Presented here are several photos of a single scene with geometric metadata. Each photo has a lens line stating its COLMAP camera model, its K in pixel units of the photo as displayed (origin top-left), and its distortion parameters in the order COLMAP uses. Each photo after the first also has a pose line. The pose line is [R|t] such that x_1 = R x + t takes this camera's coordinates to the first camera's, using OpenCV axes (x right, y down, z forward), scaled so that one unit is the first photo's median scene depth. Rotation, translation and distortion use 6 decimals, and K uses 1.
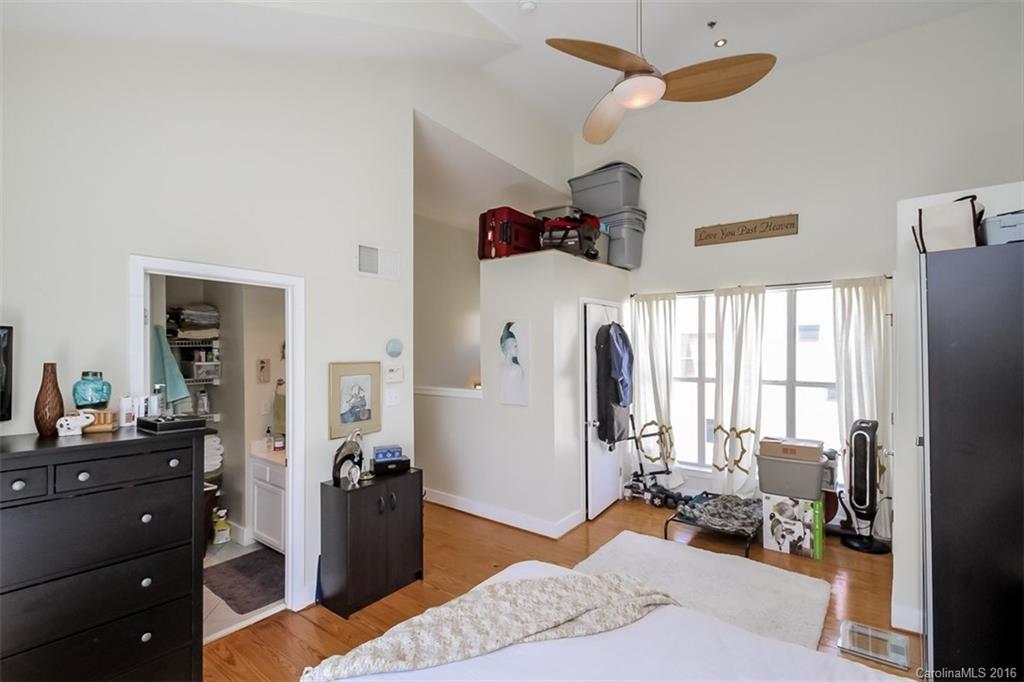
lens RADIAL K [[469.1, 0, 516.7], [0, 469.1, 354.8], [0, 0, 1]] dist [0.016425, -0.014172]
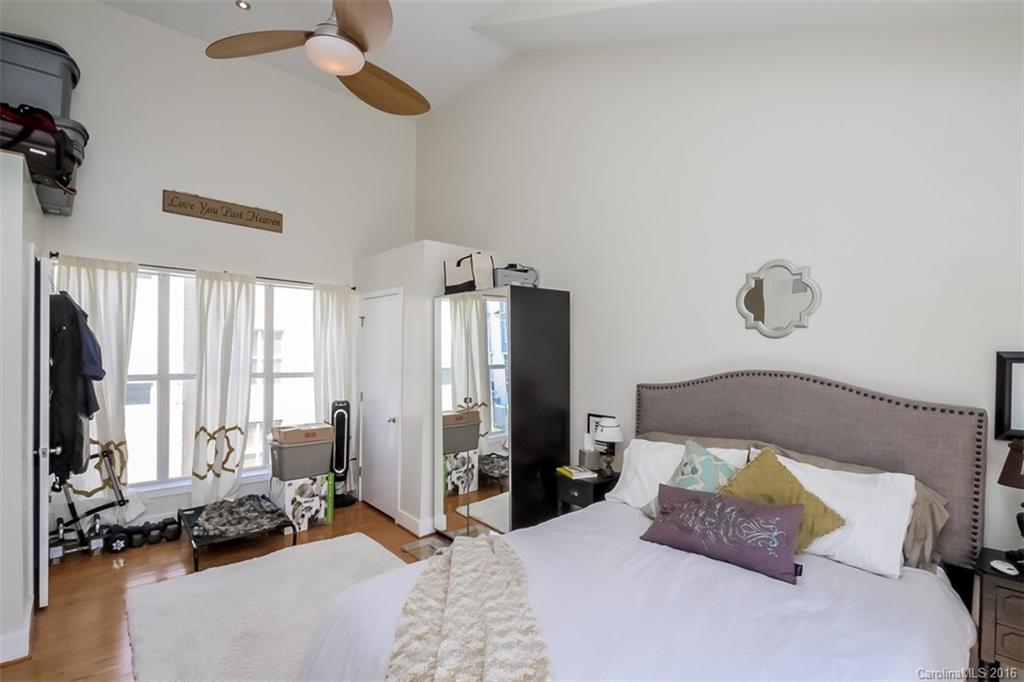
lens RADIAL K [[474.5, 0, 515.0], [0, 474.5, 361.3], [0, 0, 1]] dist [0.033558, -0.021581]
pose [[0.182549, -0.007993, 0.983164, -0.361517], [-0.002948, 0.999958, 0.008677, 0.019680], [-0.983192, -0.004483, 0.182518, 0.286001]]
